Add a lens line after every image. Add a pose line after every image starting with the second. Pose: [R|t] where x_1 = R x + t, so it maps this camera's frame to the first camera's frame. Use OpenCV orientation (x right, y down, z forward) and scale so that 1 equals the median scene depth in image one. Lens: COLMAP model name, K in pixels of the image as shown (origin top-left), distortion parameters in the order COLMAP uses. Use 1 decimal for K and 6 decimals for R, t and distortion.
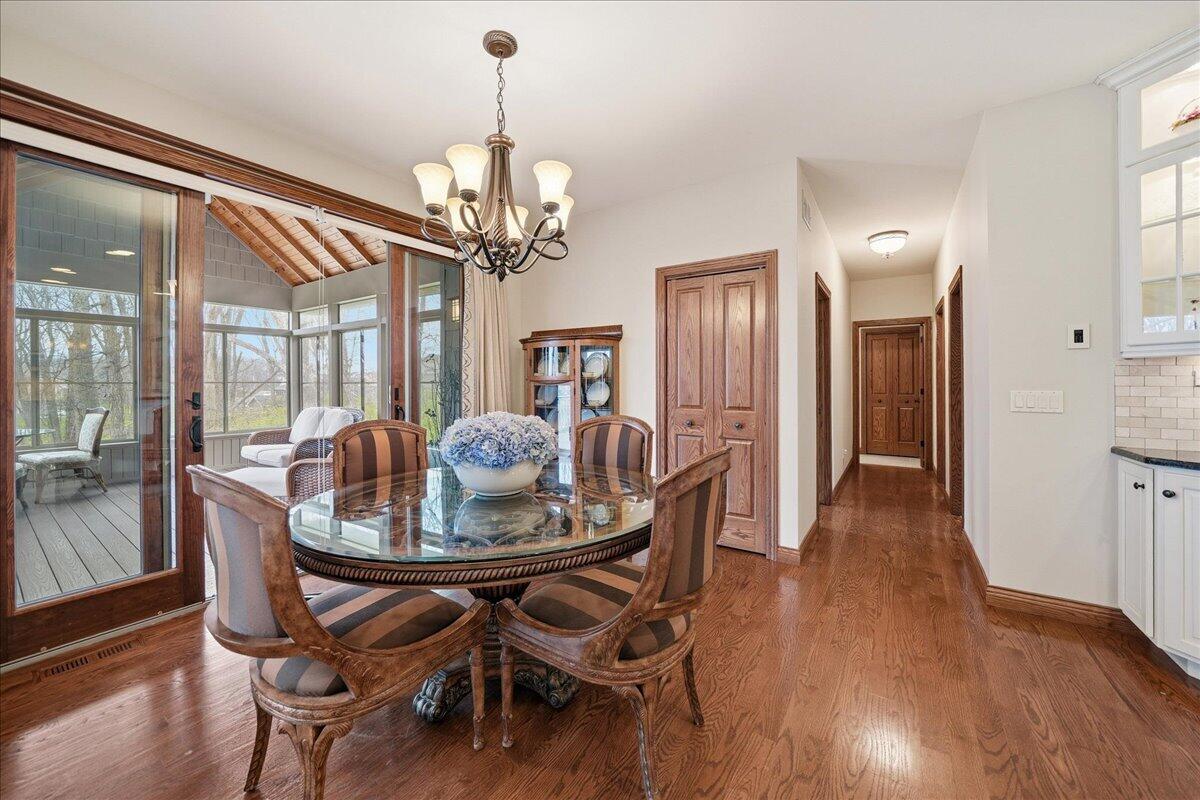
lens RADIAL K [[435.2, 0, 600.2], [0, 435.2, 386.1], [0, 0, 1]] dist [-0.000595, 0.000114]
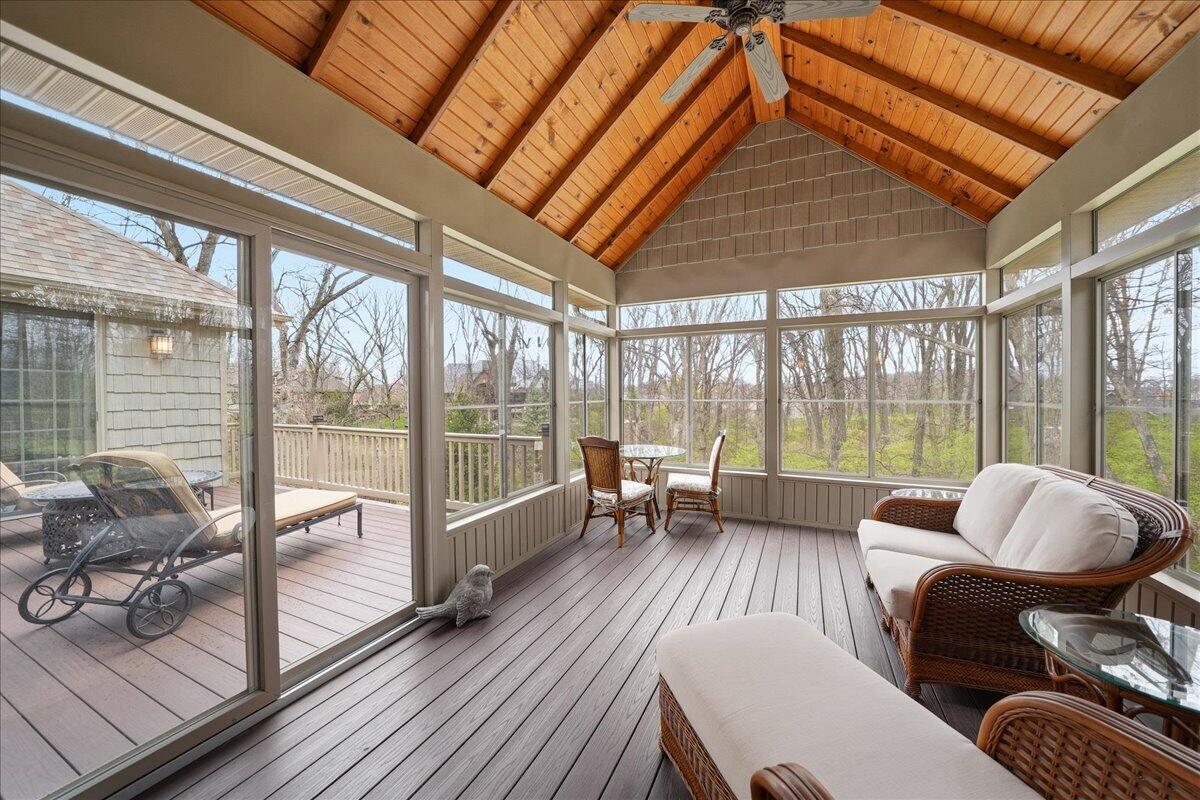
lens RADIAL K [[467.2, 0, 595.8], [0, 467.2, 401.9], [0, 0, 1]] dist [-0.000898, 0.000504]
pose [[0.105371, -0.004259, -0.994424, -0.216439], [-0.001963, 0.999988, -0.004491, -0.011269], [0.994431, 0.002425, 0.105361, 0.491764]]
